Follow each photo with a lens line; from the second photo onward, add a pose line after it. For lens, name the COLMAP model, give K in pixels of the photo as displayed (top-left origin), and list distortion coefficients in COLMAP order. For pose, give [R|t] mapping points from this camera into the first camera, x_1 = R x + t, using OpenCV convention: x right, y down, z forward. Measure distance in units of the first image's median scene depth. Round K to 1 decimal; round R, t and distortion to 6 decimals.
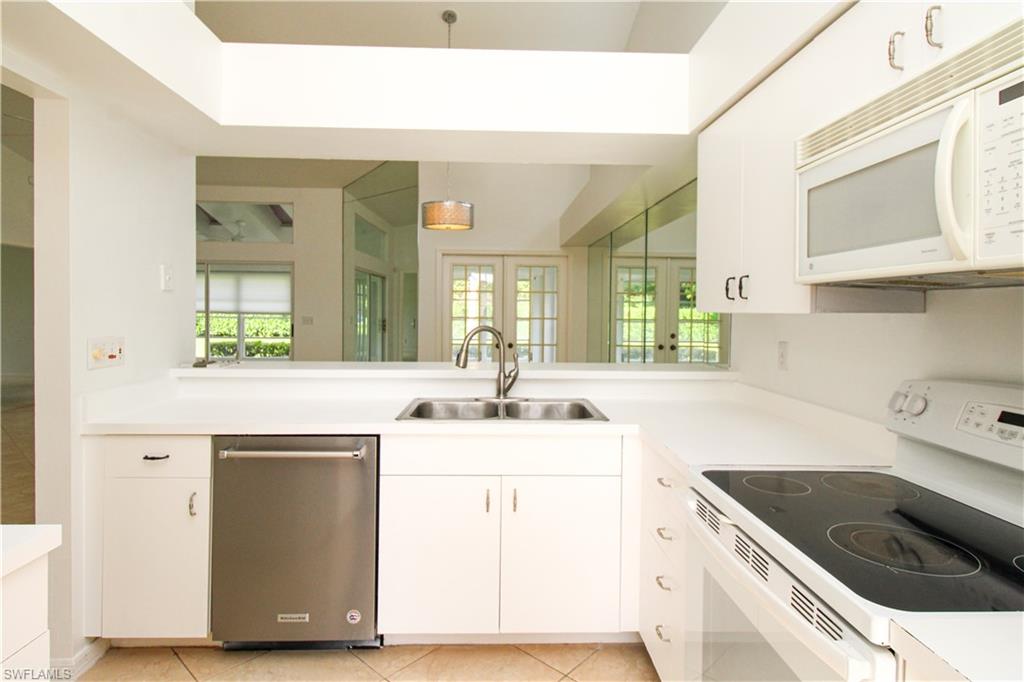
lens RADIAL K [[542.5, 0, 509.9], [0, 542.5, 316.2], [0, 0, 1]] dist [-0.001764, -0.000527]
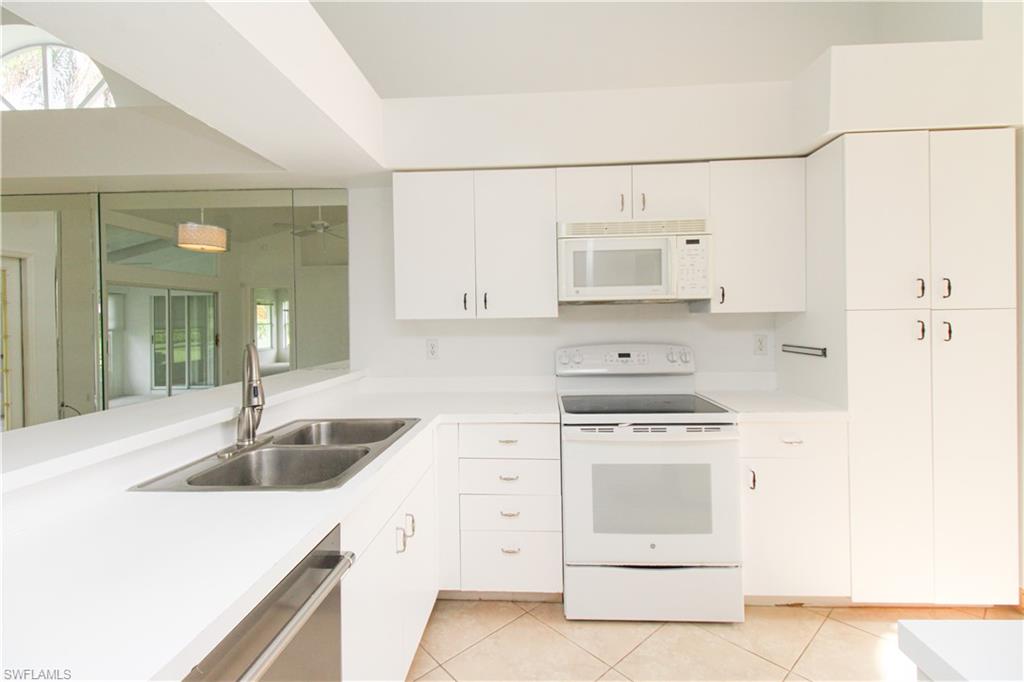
lens RADIAL K [[452.0, 0, 512.4], [0, 452.0, 320.7], [0, 0, 1]] dist [0.001007, -0.000169]
pose [[0.097074, -0.013541, 0.995185, -1.097970], [0.027917, 0.999551, 0.010877, -0.014070], [-0.994886, 0.026727, 0.097408, 1.122268]]
